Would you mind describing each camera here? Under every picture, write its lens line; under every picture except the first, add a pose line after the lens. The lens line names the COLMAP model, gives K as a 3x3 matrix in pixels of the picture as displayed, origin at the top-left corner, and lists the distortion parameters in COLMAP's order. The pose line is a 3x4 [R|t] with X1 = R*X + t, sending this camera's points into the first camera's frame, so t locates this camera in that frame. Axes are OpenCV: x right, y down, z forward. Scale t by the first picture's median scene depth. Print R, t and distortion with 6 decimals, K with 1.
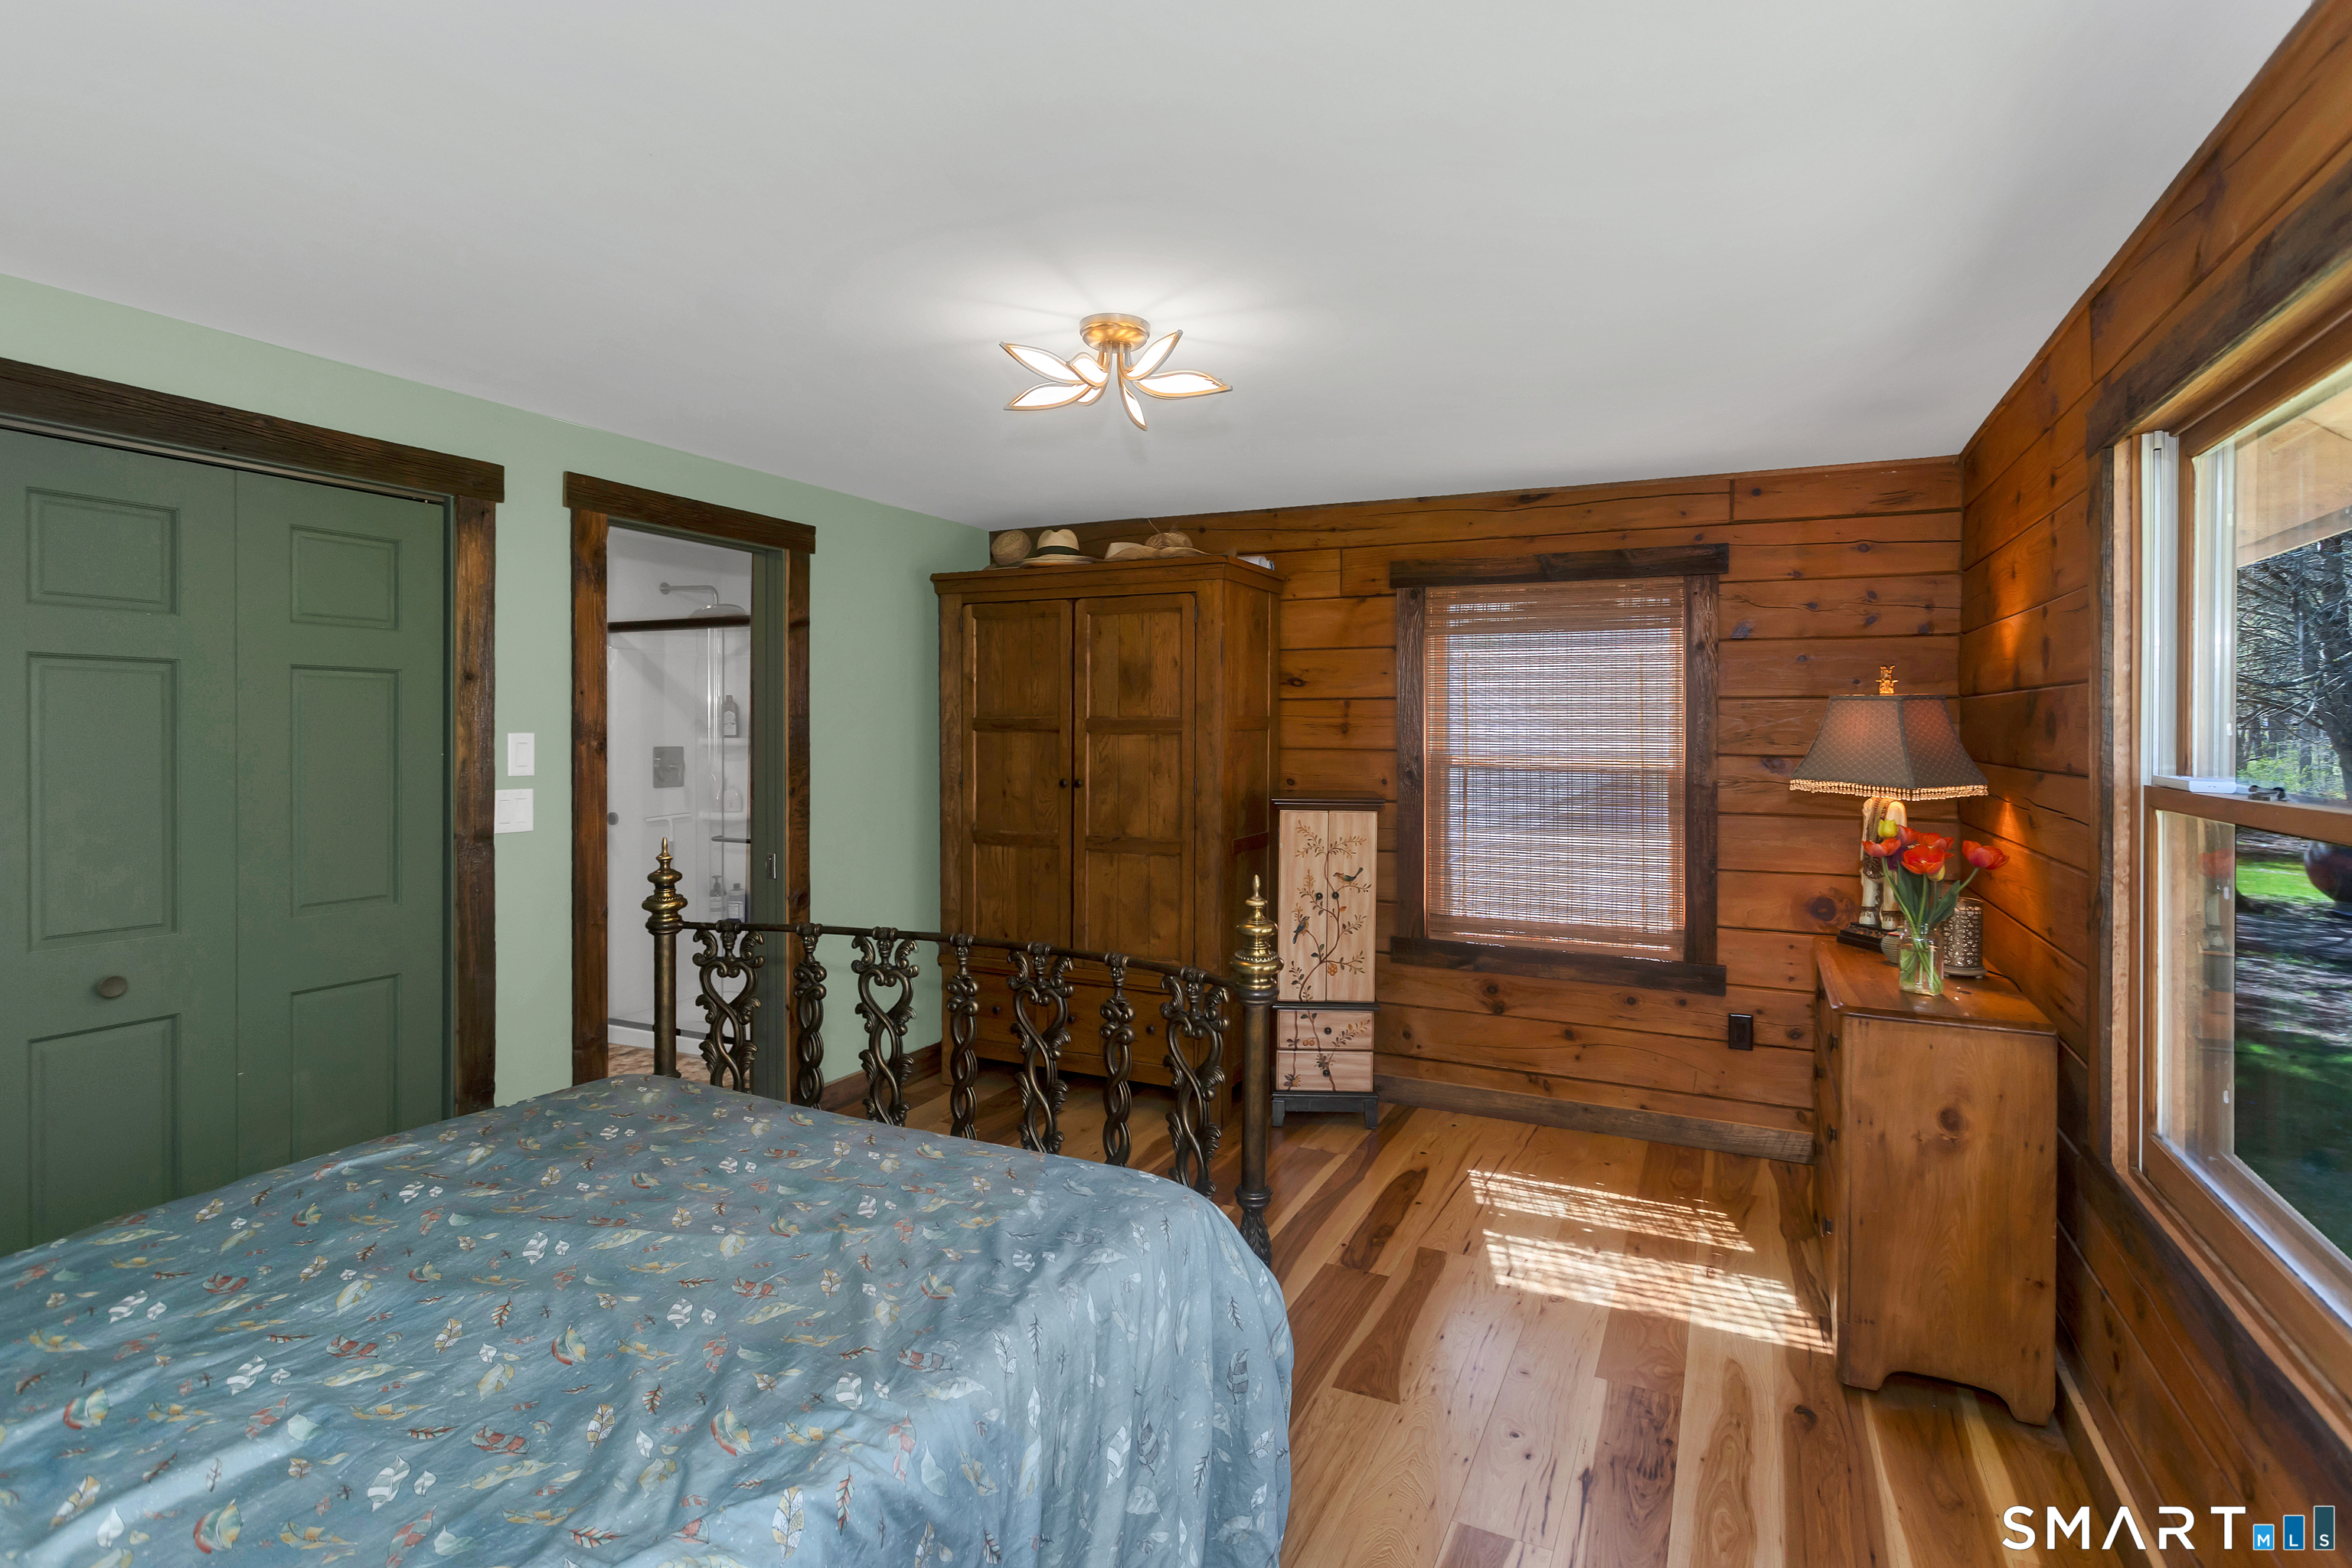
lens RADIAL K [[1132.2, 0, 1177.1], [0, 1132.2, 763.5], [0, 0, 1]] dist [0.000107, 0.001429]
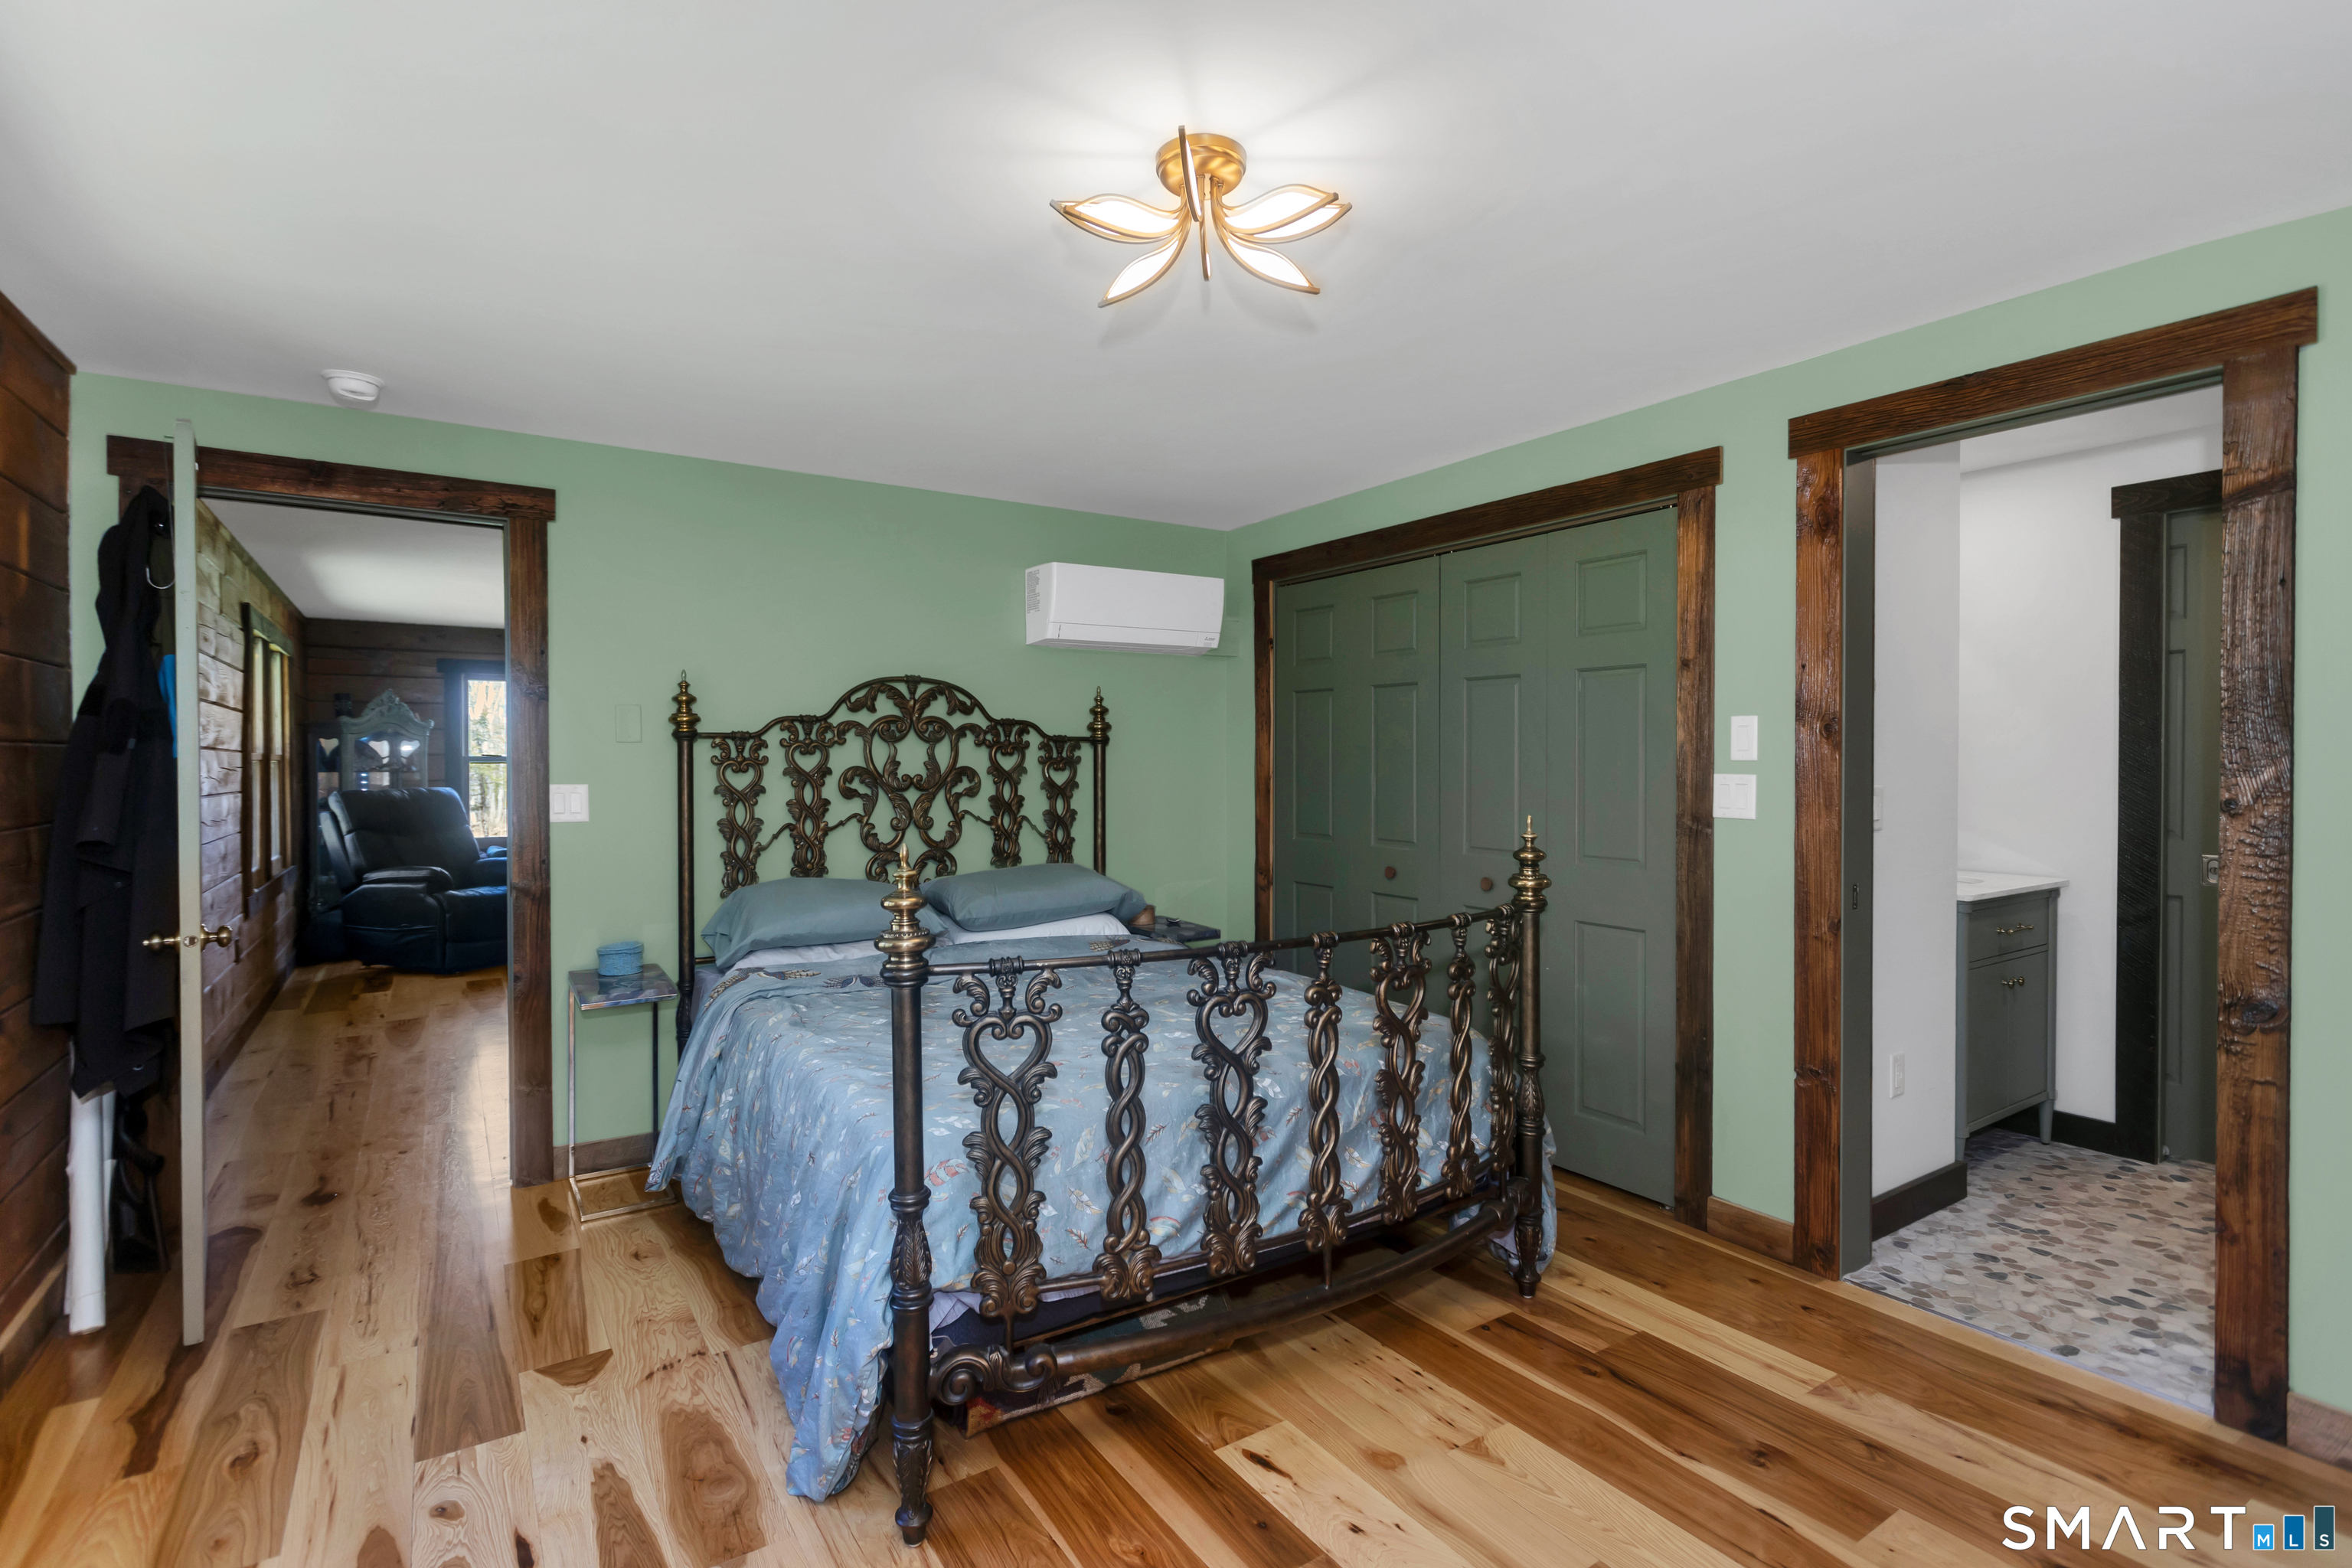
lens RADIAL K [[1132.2, 0, 1183.0], [0, 1132.2, 770.2], [0, 0, 1]] dist [0.000107, 0.001429]
pose [[-0.477368, 0.004549, -0.878692, 0.508456], [-0.021508, 0.999627, 0.016860, 0.013372], [0.878440, 0.026947, -0.477091, 1.066726]]
